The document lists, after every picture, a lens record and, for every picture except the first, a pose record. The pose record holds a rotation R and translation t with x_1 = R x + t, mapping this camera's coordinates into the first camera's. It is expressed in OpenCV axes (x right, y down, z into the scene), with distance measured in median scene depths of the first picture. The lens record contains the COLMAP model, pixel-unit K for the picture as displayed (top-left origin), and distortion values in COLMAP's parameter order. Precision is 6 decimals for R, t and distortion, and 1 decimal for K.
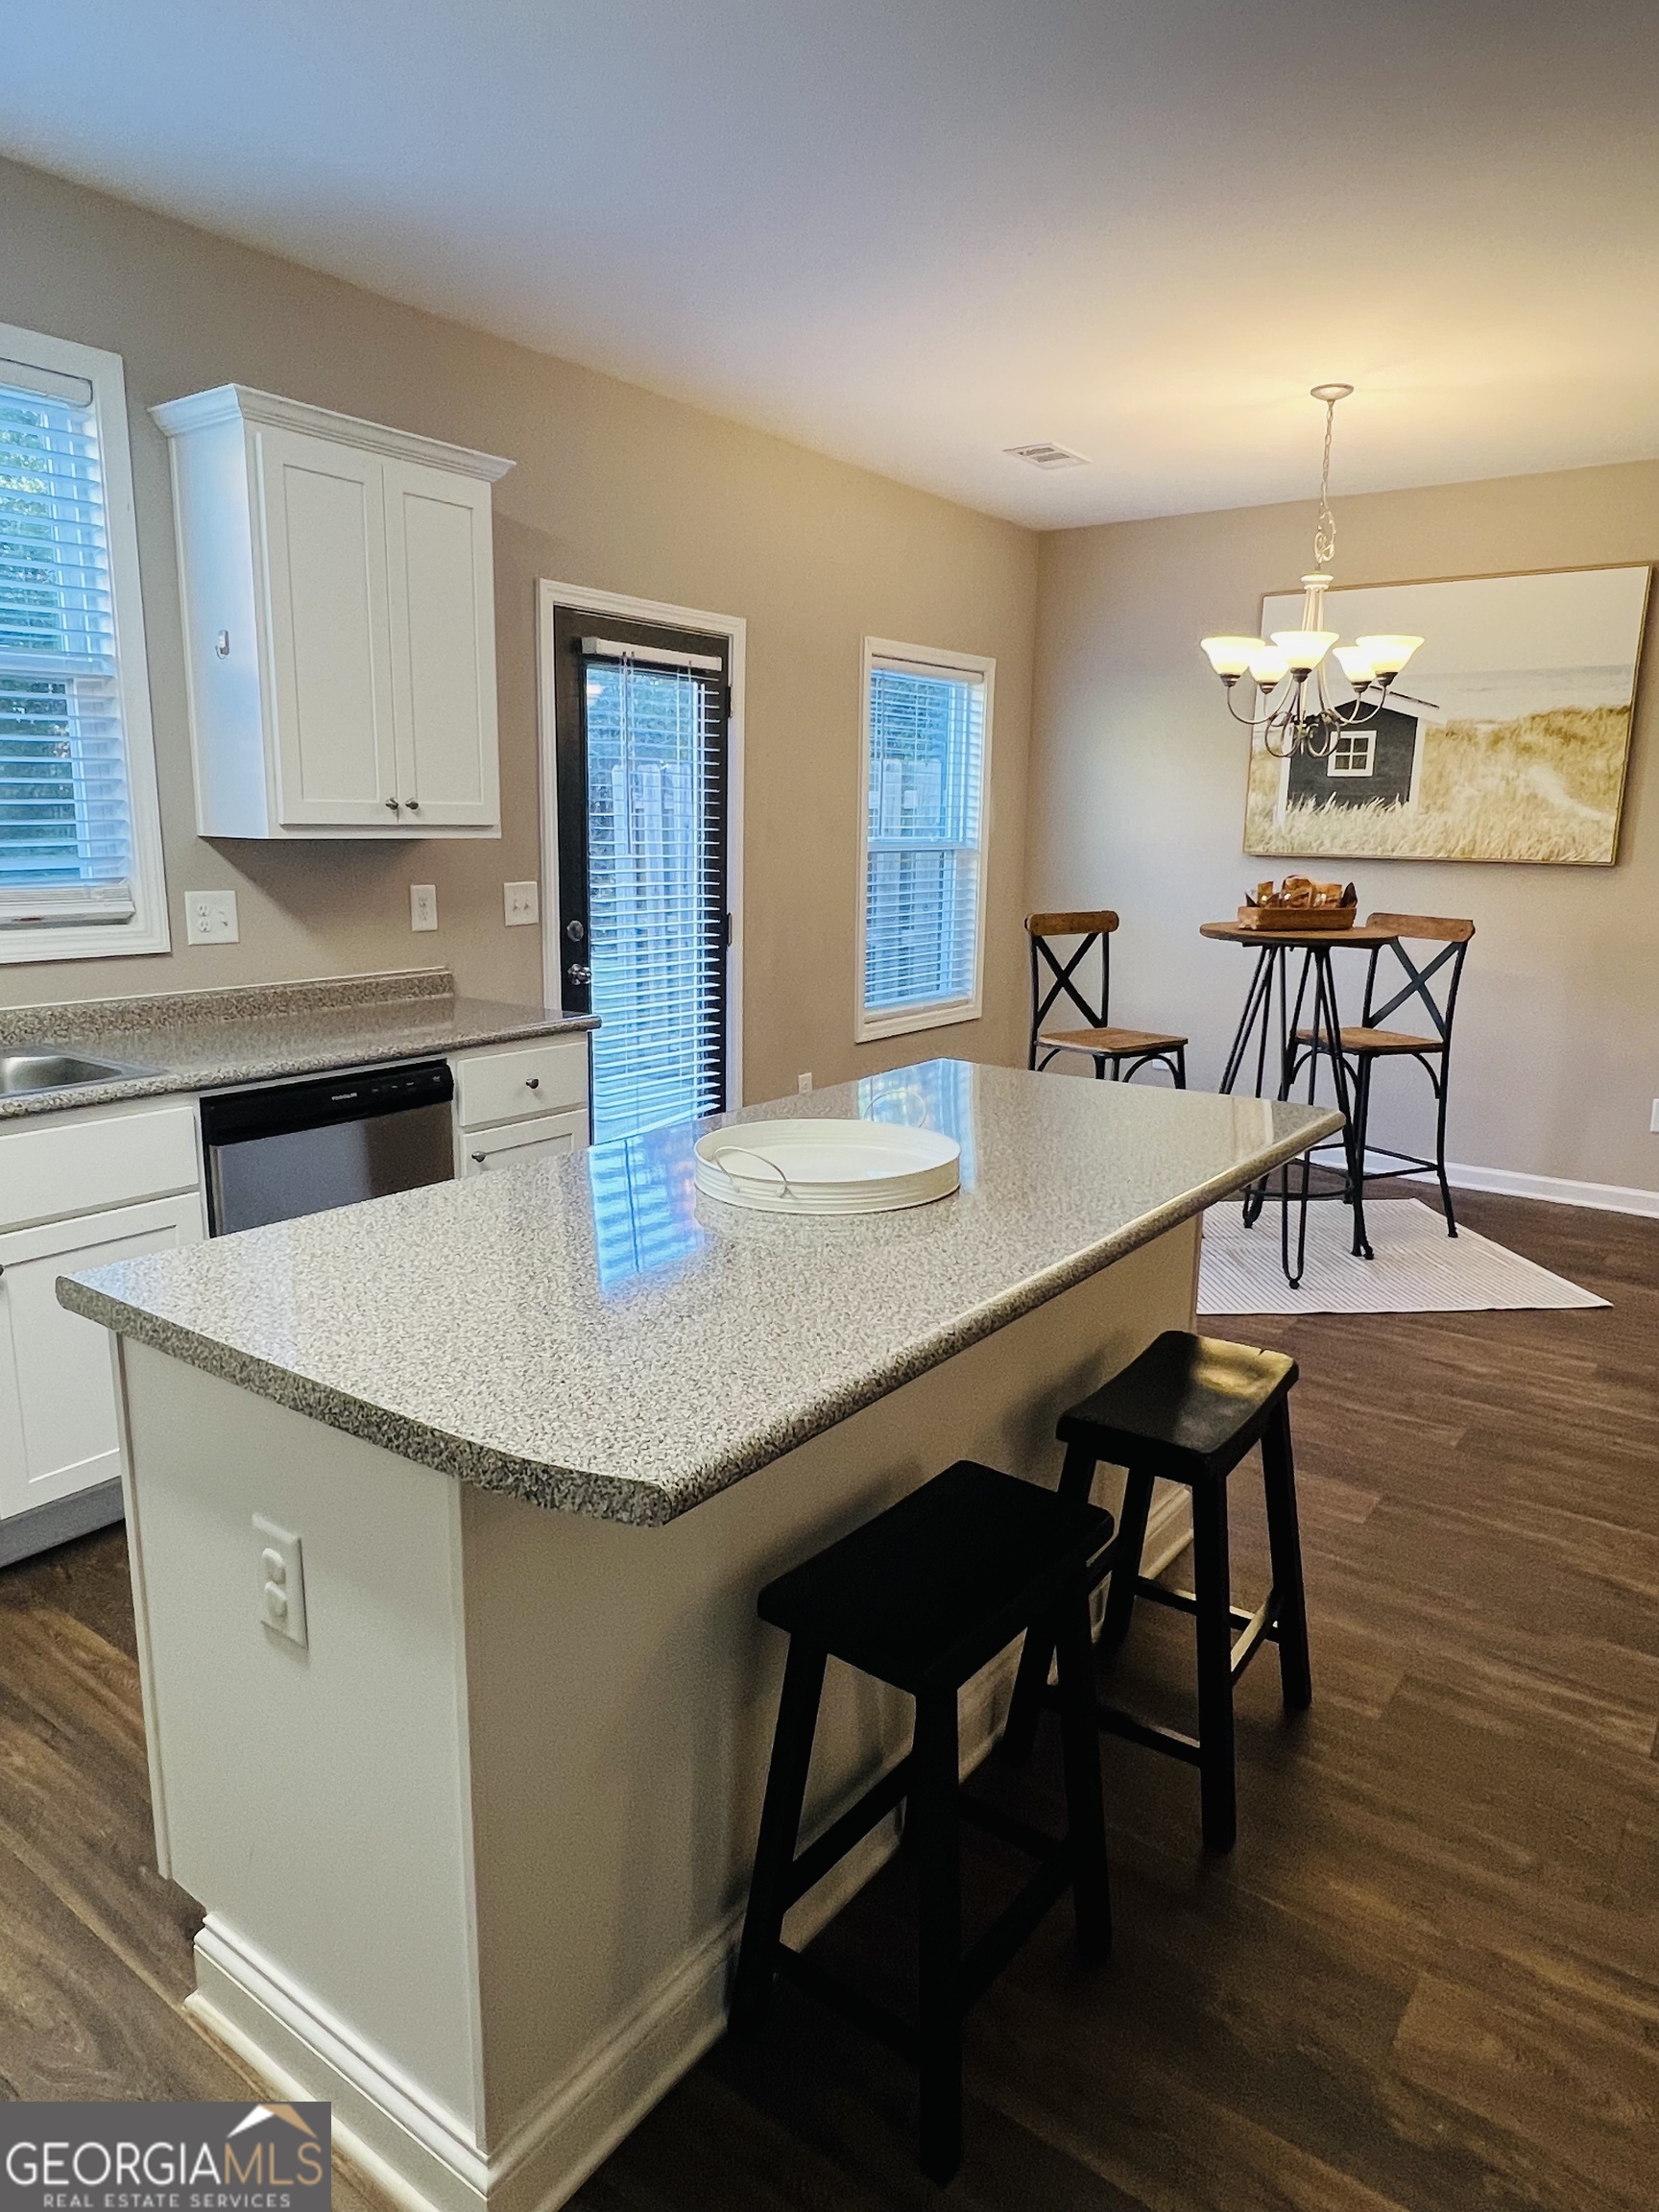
lens RADIAL K [[1381.1, 0, 833.0], [0, 1381.1, 1062.3], [0, 0, 1]] dist [0.001742, 0.000303]
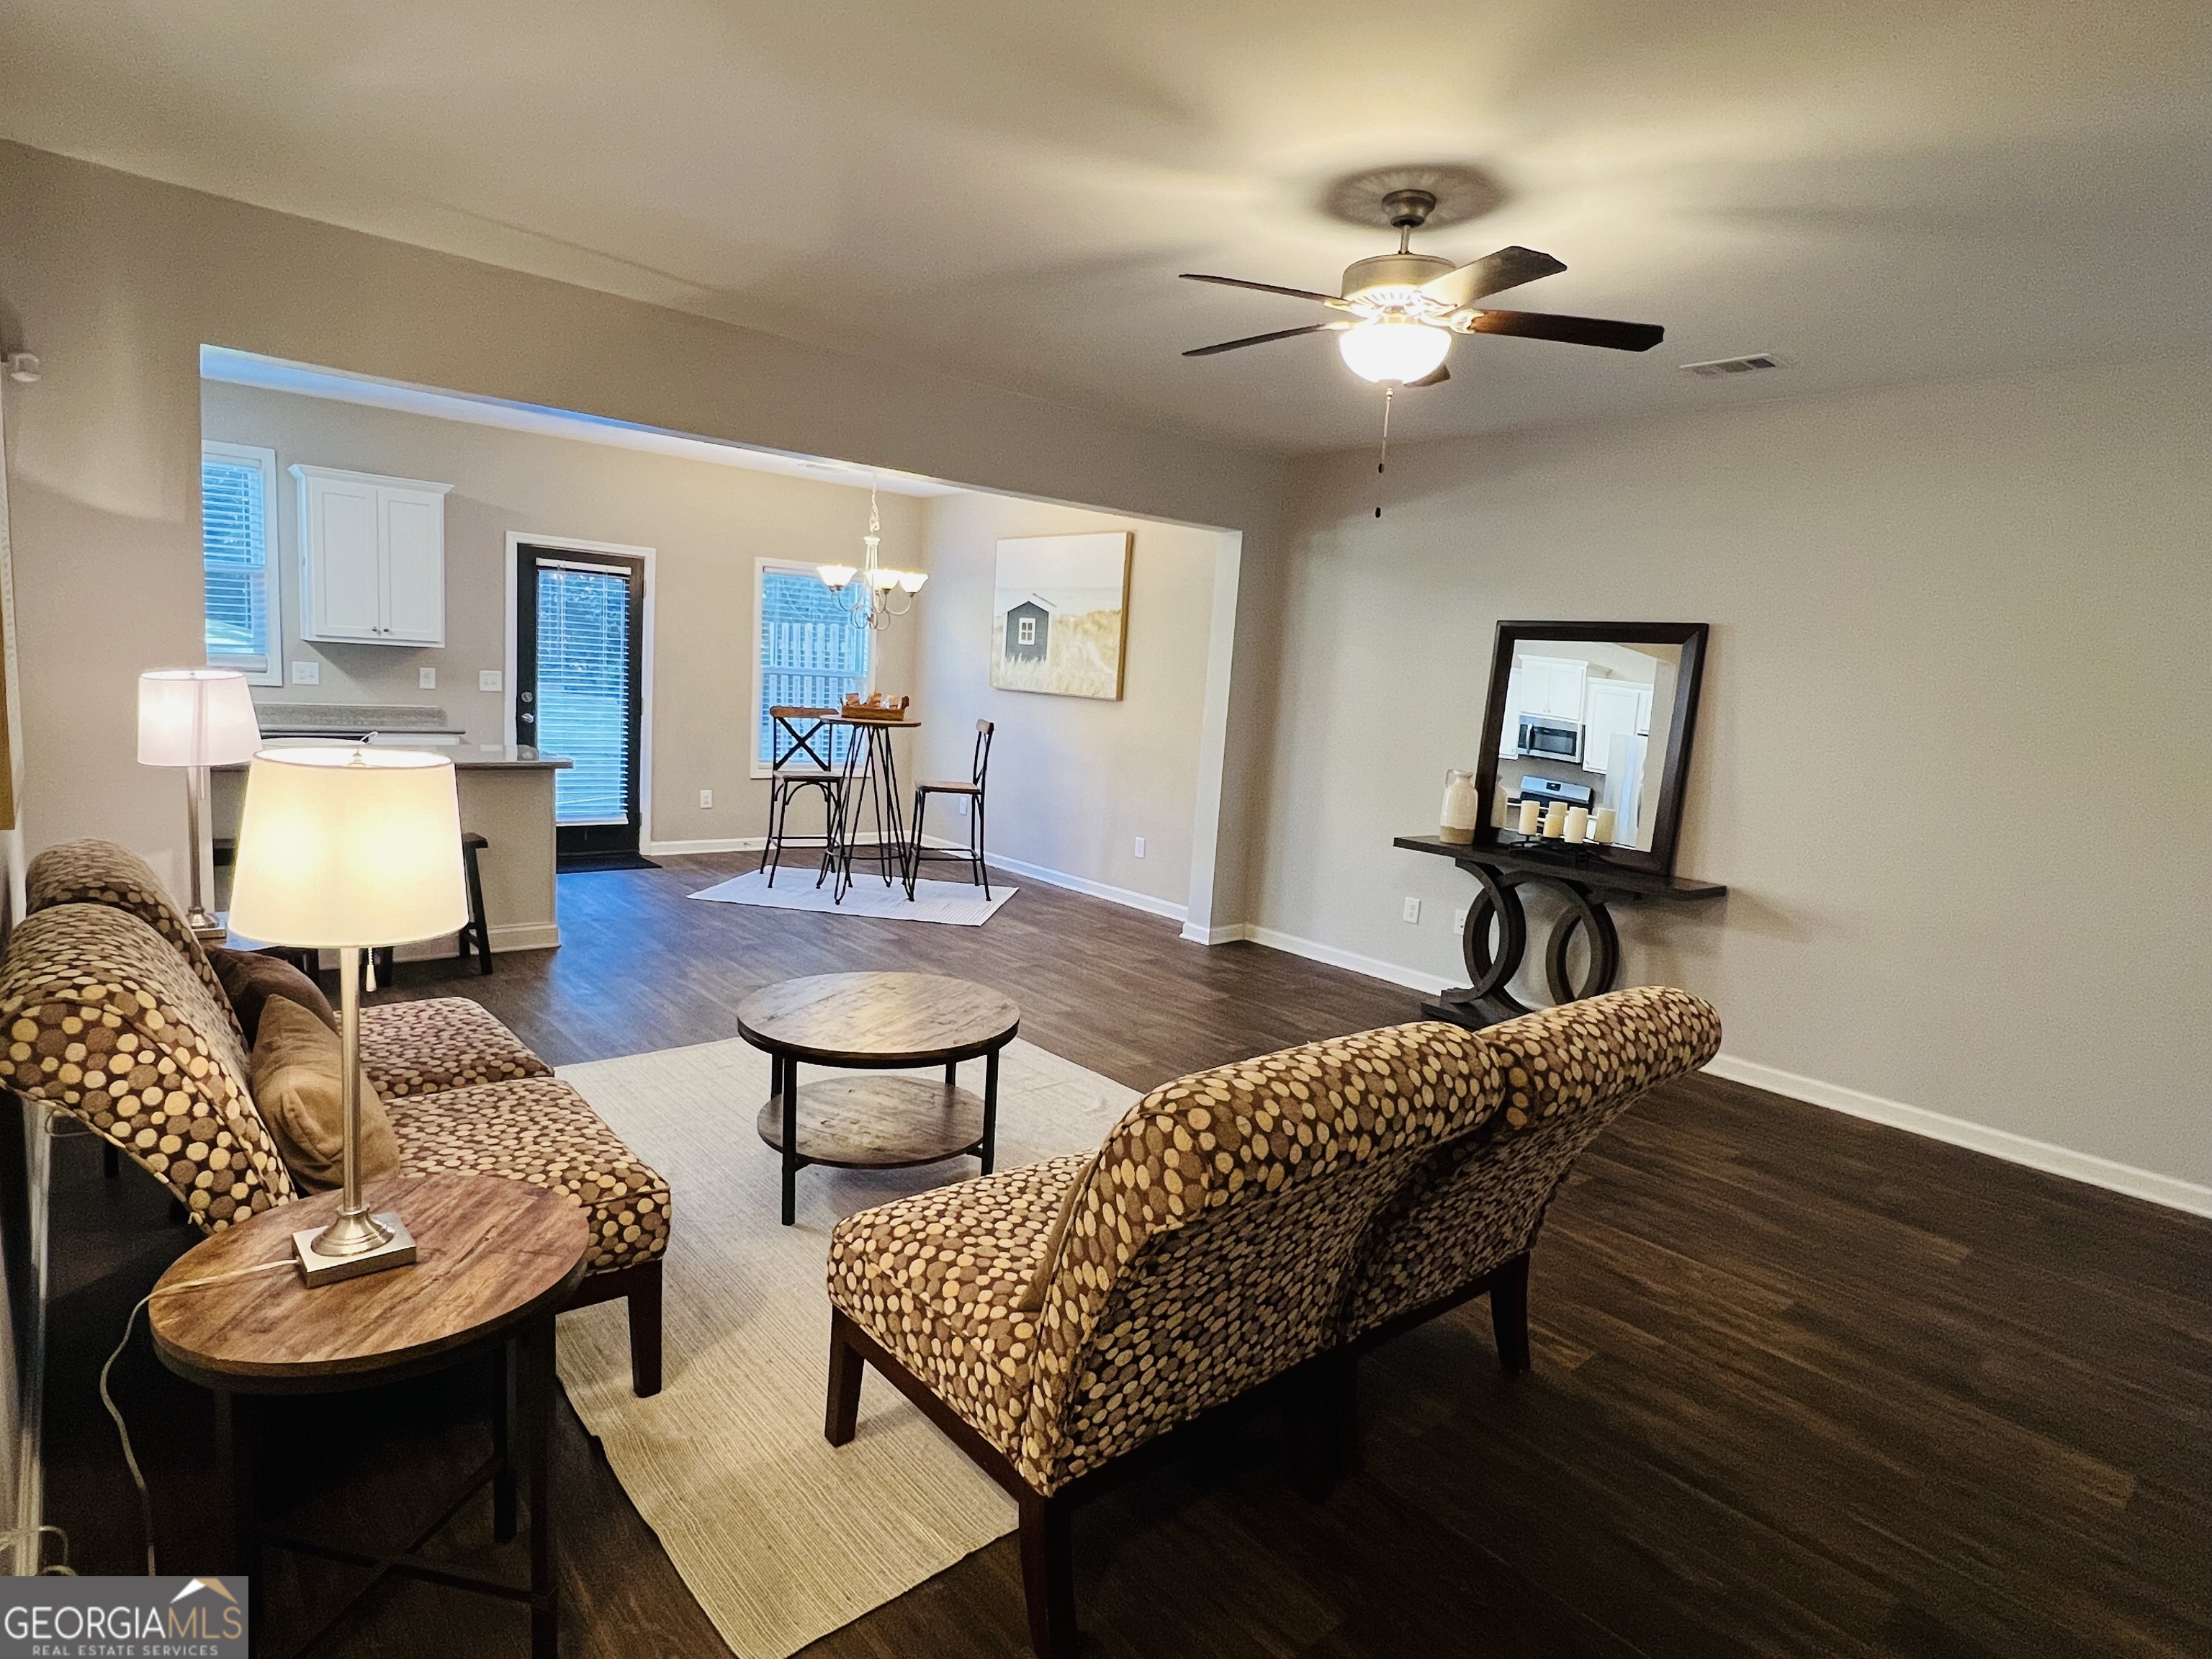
lens RADIAL K [[1172.6, 0, 1106.0], [0, 1172.6, 829.5], [0, 0, 1]] dist [-0.000805, -0.000360]
pose [[0.973457, 0.079254, -0.214709, 0.989323], [-0.088715, 0.995450, -0.034779, 0.081408], [0.210975, 0.052904, 0.976059, -0.490914]]
